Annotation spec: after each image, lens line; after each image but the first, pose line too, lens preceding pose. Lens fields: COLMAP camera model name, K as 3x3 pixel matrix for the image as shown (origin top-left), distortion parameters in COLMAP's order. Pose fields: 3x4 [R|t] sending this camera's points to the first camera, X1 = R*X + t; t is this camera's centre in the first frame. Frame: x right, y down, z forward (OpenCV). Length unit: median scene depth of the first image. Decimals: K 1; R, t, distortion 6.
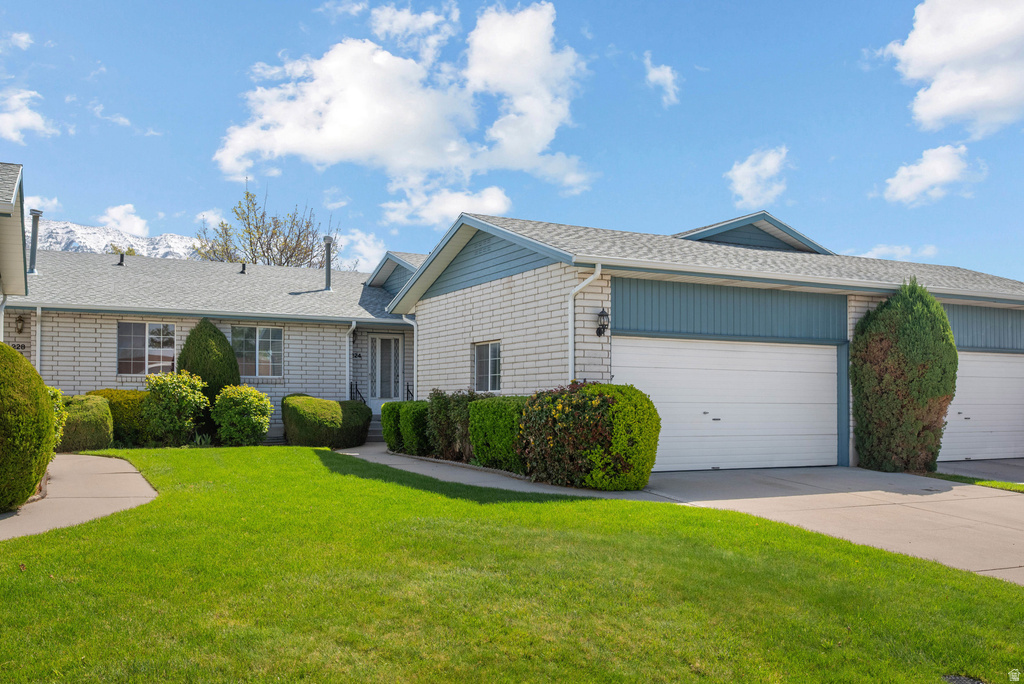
lens RADIAL K [[889.5, 0, 511.2], [0, 889.5, 344.7], [0, 0, 1]] dist [-0.006254, 0.011279]
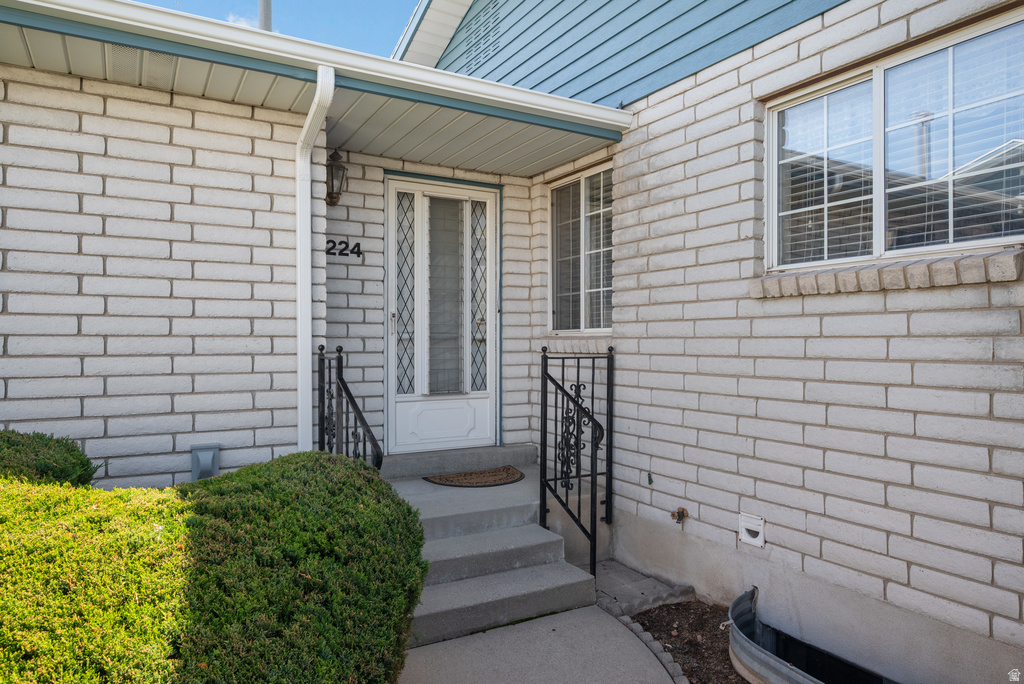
lens RADIAL K [[656.9, 0, 512.4], [0, 656.9, 339.7], [0, 0, 1]] dist [-0.002001, -0.000288]
pose [[0.999019, 0.002002, 0.044229, -0.128945], [-0.004806, 0.997978, 0.063374, 0.027218], [-0.044013, -0.063524, 0.997009, 0.780133]]
